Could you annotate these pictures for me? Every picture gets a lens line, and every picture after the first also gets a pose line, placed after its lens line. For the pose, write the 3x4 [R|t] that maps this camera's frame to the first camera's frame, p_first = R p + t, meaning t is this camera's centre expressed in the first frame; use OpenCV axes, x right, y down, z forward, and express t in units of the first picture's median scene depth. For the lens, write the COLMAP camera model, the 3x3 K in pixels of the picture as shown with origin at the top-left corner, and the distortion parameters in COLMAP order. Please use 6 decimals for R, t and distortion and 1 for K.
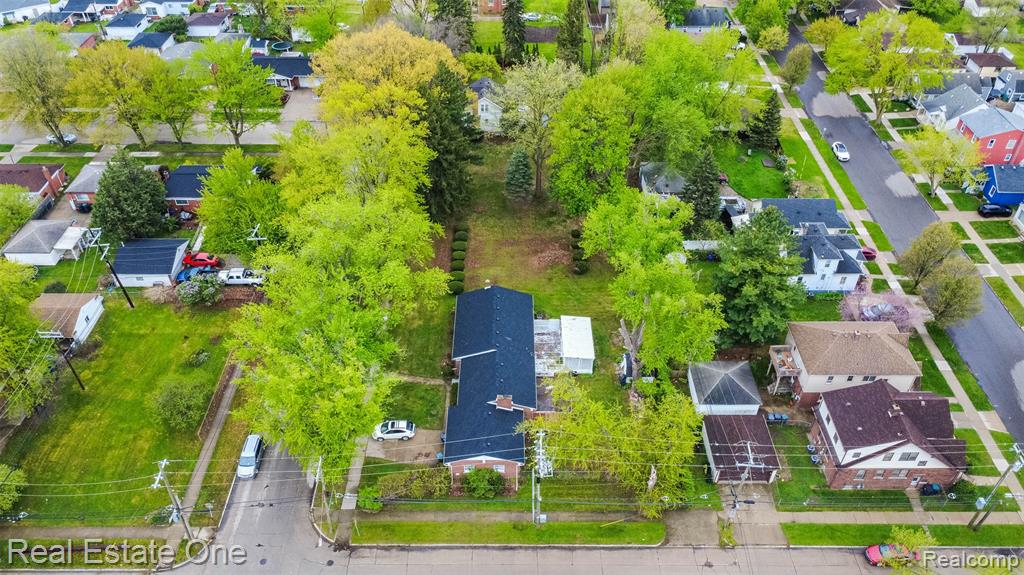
lens RADIAL K [[735.6, 0, 512.6], [0, 735.6, 284.8], [0, 0, 1]] dist [-0.009275, -0.004419]
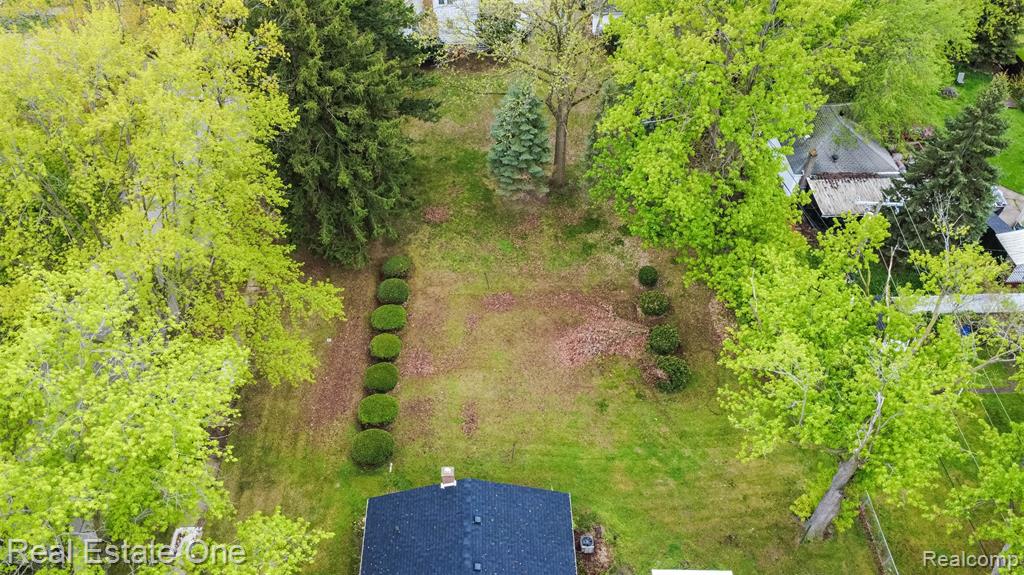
lens RADIAL K [[735.6, 0, 511.1], [0, 735.6, 291.1], [0, 0, 1]] dist [-0.009275, -0.004419]
pose [[0.999658, -0.022115, 0.013943, -0.005016], [0.020244, 0.992270, 0.122437, -0.120184], [-0.016543, -0.122113, 0.992378, 0.565198]]
